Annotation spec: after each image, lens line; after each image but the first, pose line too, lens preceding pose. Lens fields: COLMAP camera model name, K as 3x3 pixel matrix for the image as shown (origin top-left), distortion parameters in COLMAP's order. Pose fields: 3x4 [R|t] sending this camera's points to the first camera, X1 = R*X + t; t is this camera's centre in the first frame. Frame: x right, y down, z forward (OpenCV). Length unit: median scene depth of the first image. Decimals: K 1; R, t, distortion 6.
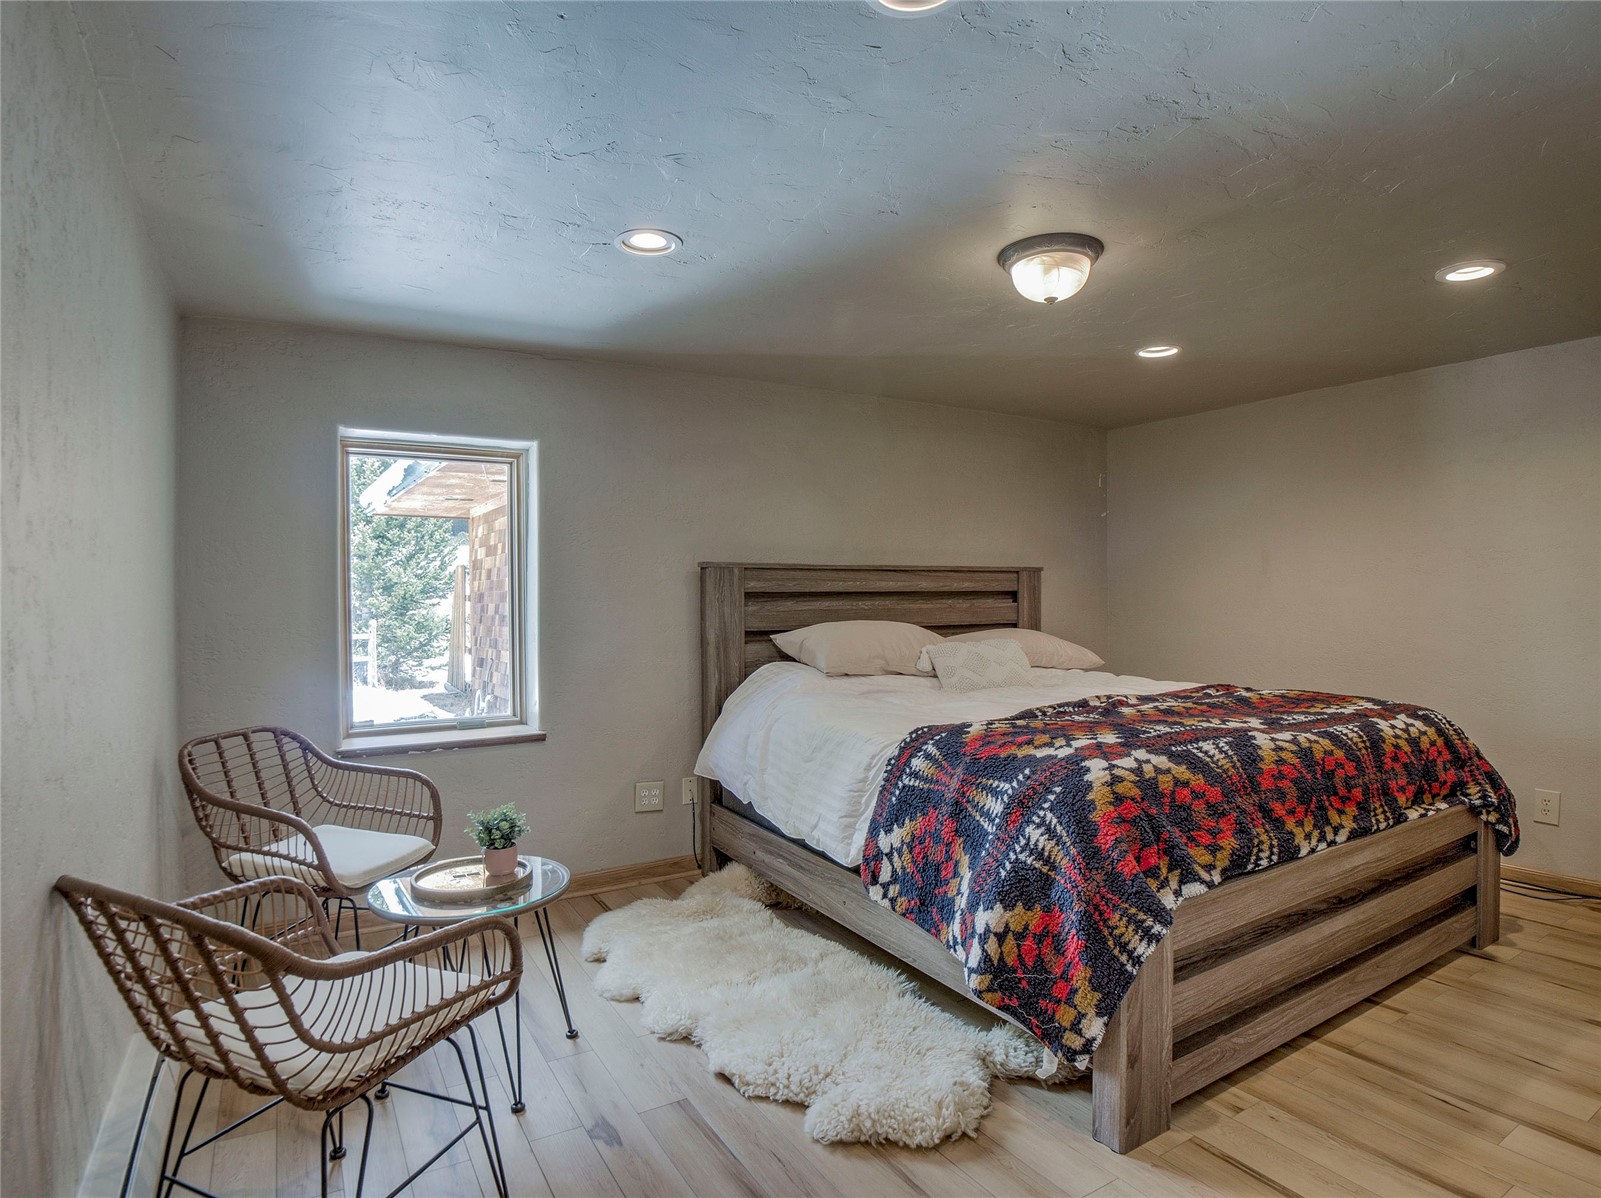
lens RADIAL K [[875.2, 0, 799.5], [0, 875.2, 598.5], [0, 0, 1]] dist [-0.043768, -0.012624]
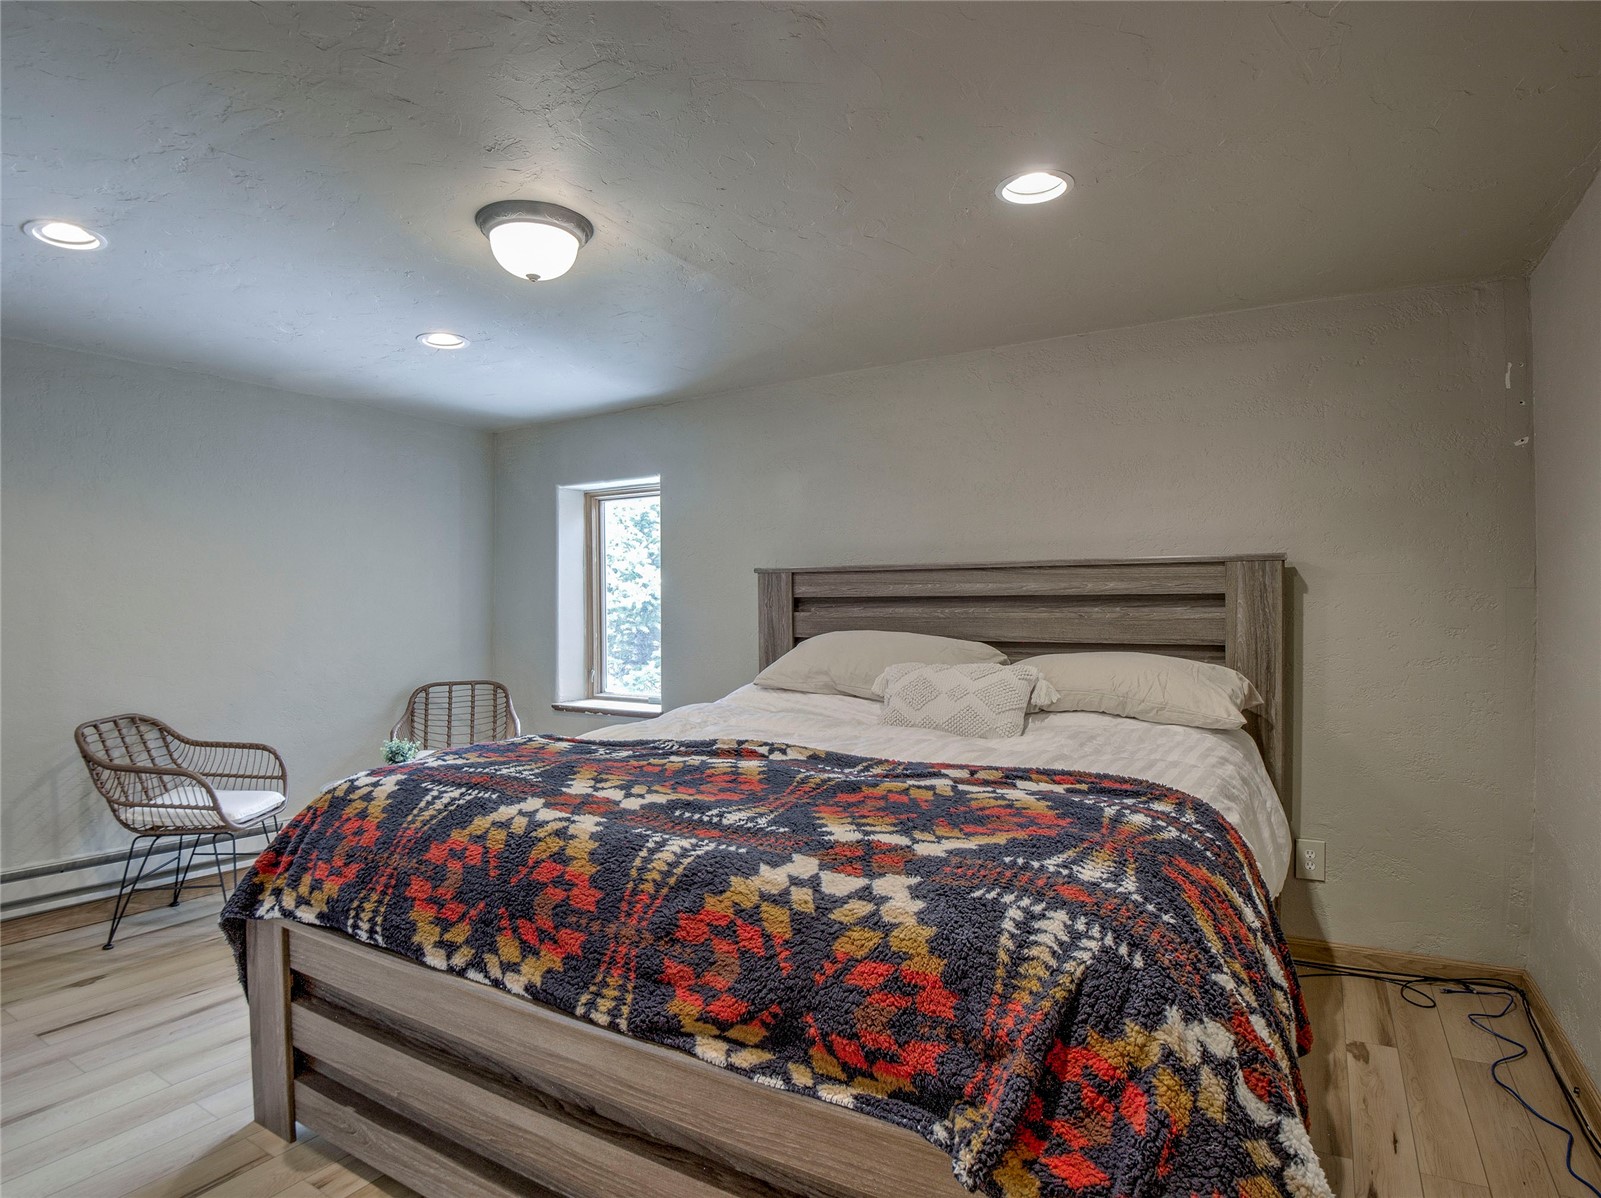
lens RADIAL K [[875.2, 0, 801.8], [0, 875.2, 598.7], [0, 0, 1]] dist [-0.043768, -0.012624]
pose [[0.464671, 0.002133, -0.885481, 0.869783], [-0.000896, 0.999998, 0.001939, -0.008447], [0.885483, -0.000107, 0.464671, 0.591640]]
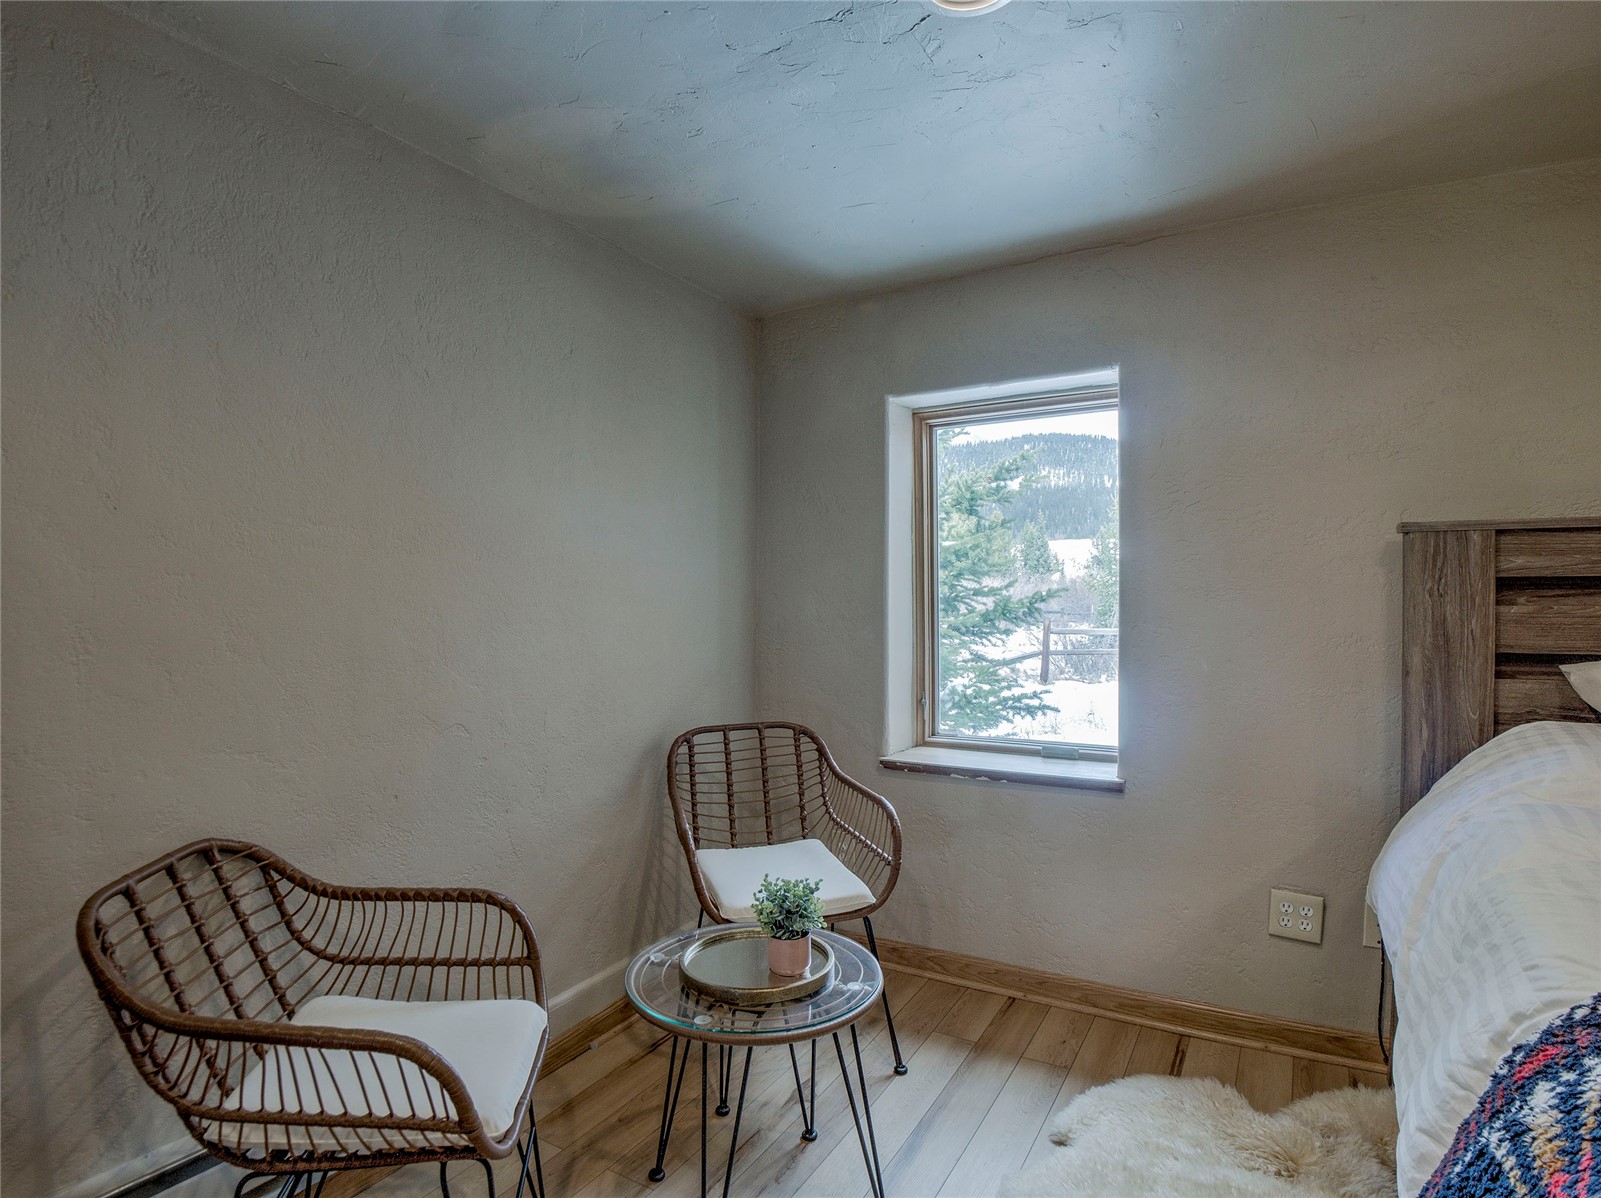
lens RADIAL K [[875.2, 0, 799.8], [0, 875.2, 599.2], [0, 0, 1]] dist [-0.043768, -0.012624]
pose [[0.474464, 0.009015, -0.880229, 0.193394], [-0.000407, 0.999950, 0.010022, 0.000647], [0.880275, -0.004397, 0.474444, 0.429211]]
